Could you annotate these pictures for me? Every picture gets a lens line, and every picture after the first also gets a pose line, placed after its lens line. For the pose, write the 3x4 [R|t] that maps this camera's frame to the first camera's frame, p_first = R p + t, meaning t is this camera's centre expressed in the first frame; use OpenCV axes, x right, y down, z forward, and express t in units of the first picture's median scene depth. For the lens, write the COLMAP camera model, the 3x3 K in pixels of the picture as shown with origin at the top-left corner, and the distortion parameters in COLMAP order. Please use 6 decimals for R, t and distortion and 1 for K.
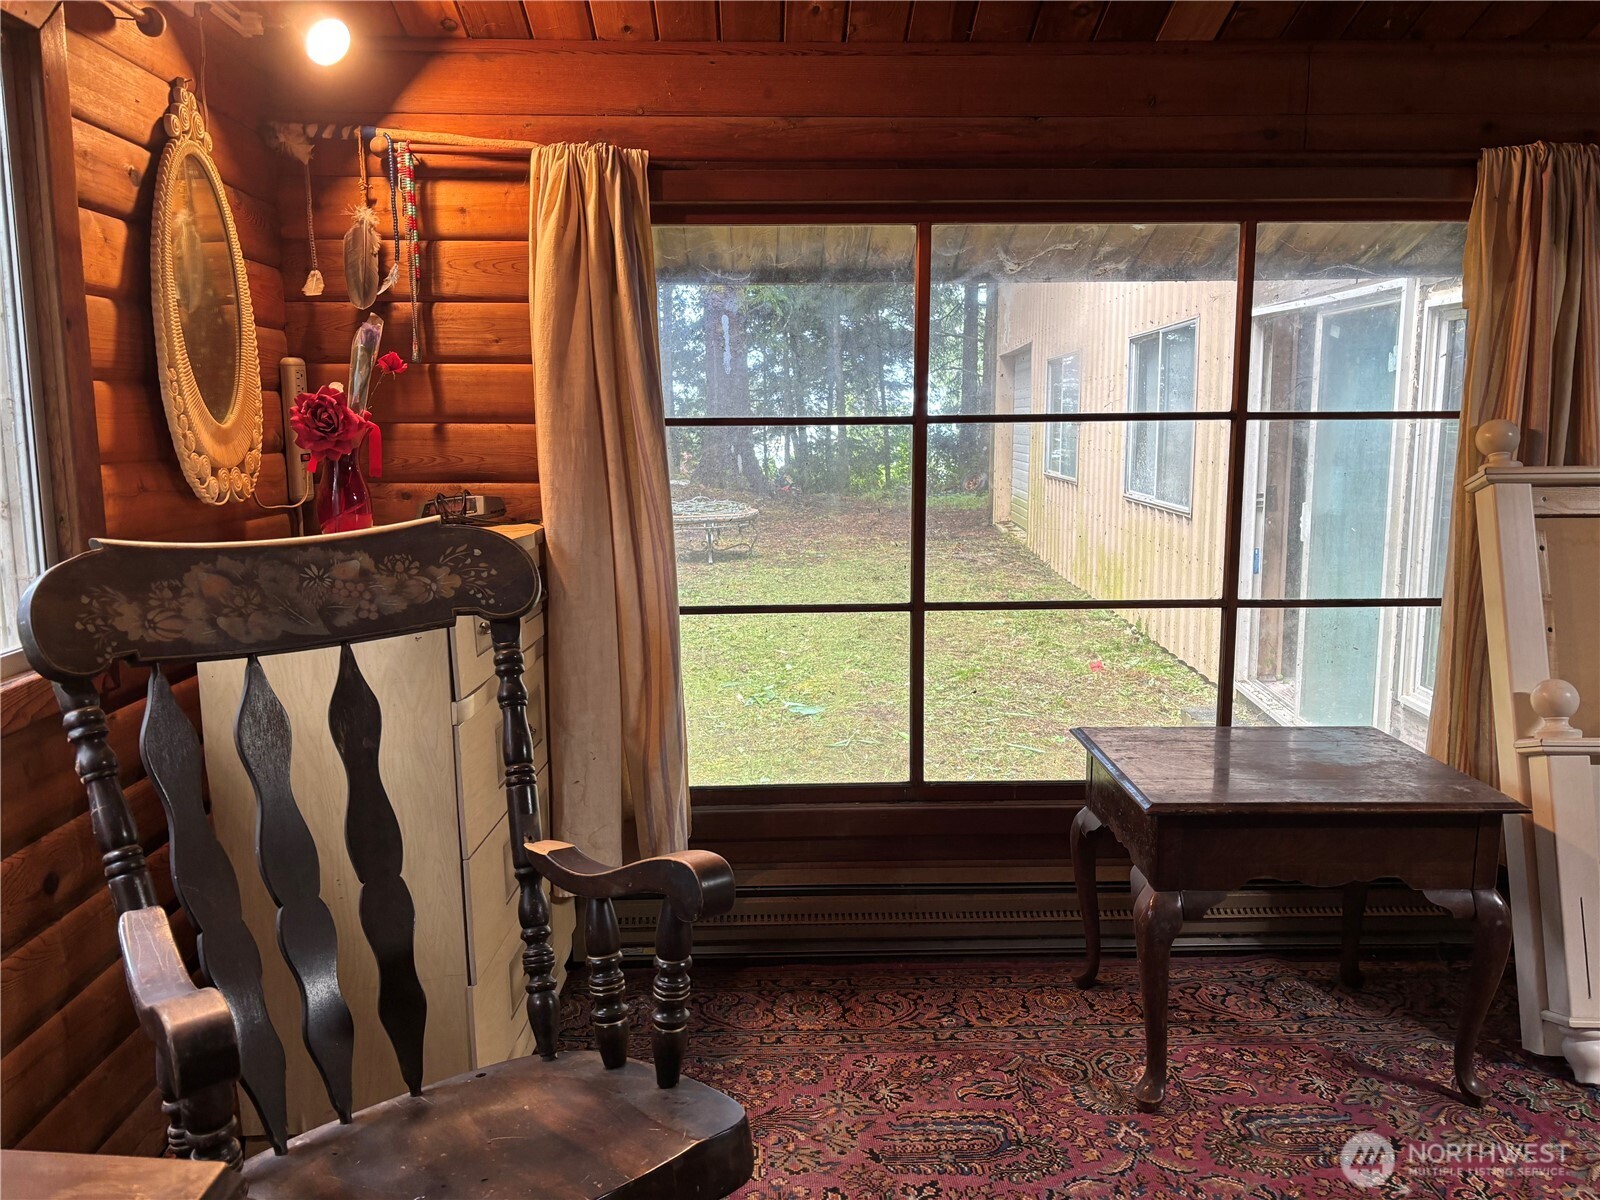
lens RADIAL K [[1191.5, 0, 792.9], [0, 1191.5, 599.7], [0, 0, 1]] dist [0.045218, -0.046954]
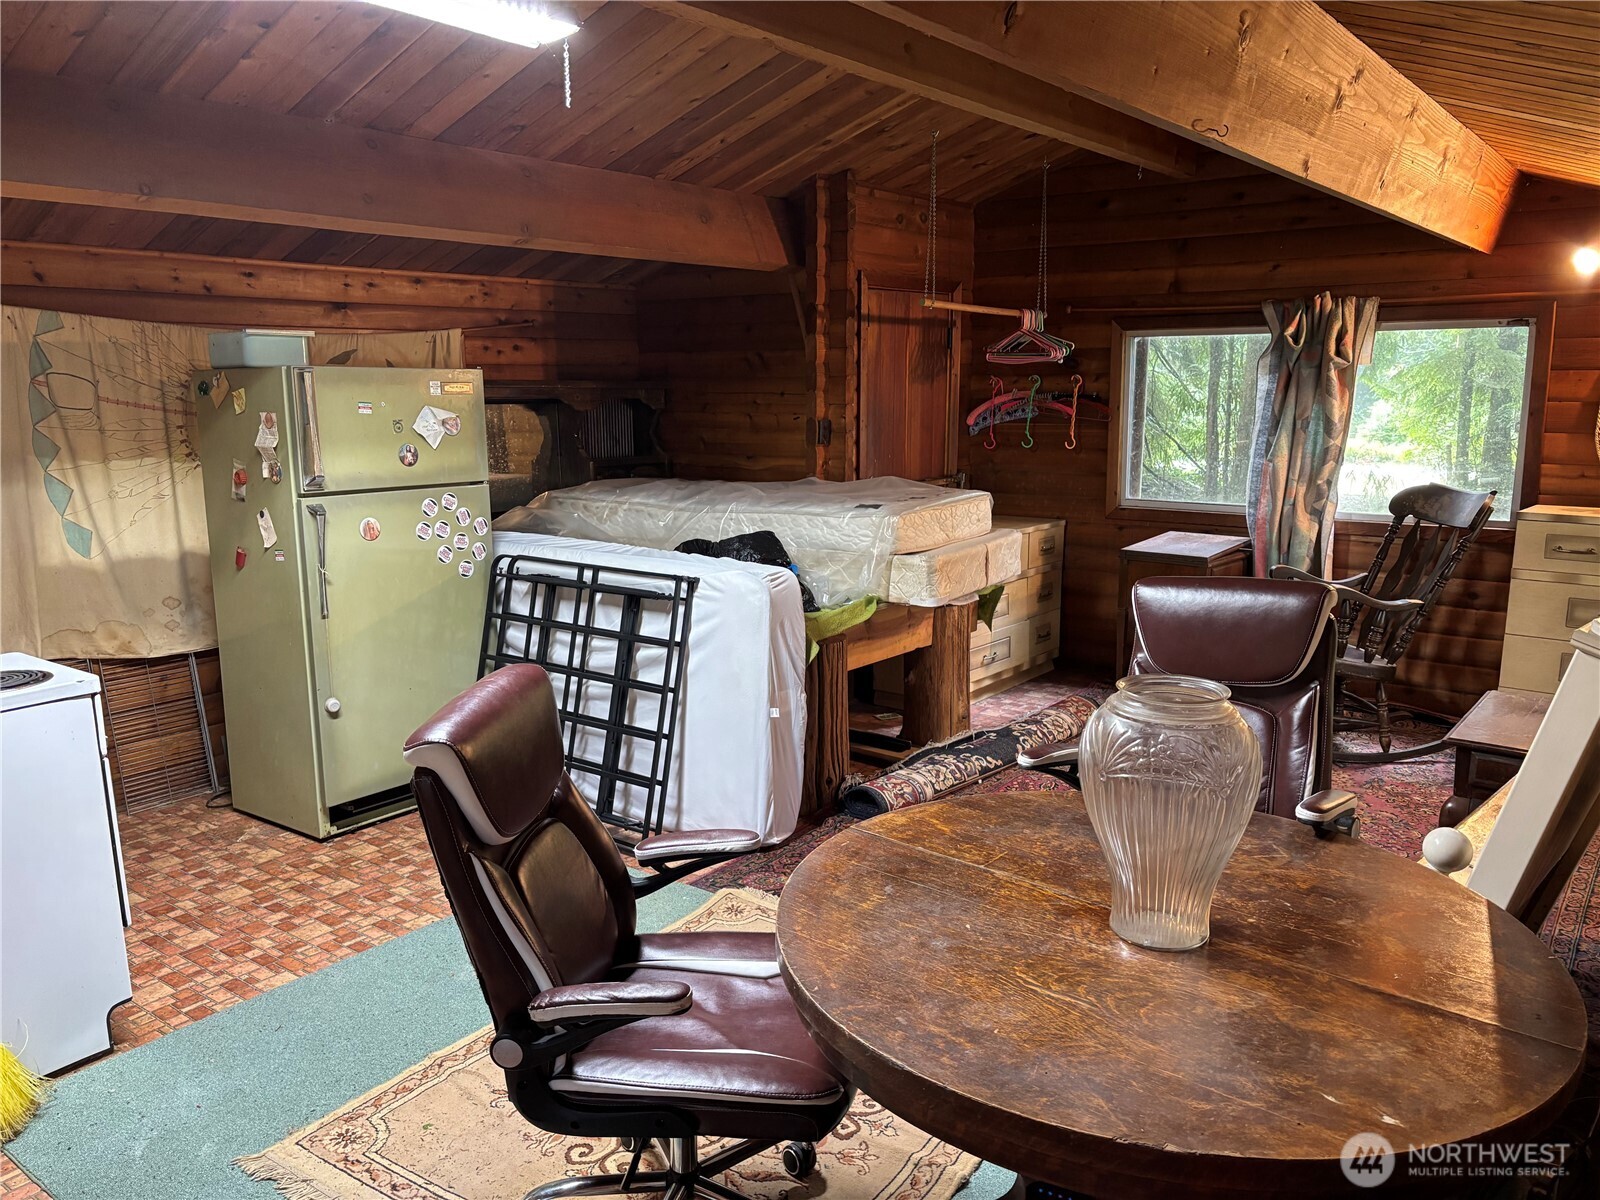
lens RADIAL K [[1191.5, 0, 792.9], [0, 1191.5, 599.7], [0, 0, 1]] dist [0.045218, -0.046954]
pose [[-0.628871, 0.155788, -0.761742, 2.892948], [-0.106953, 0.953074, 0.283216, -0.452120], [0.770118, 0.259577, -0.582699, 1.496084]]
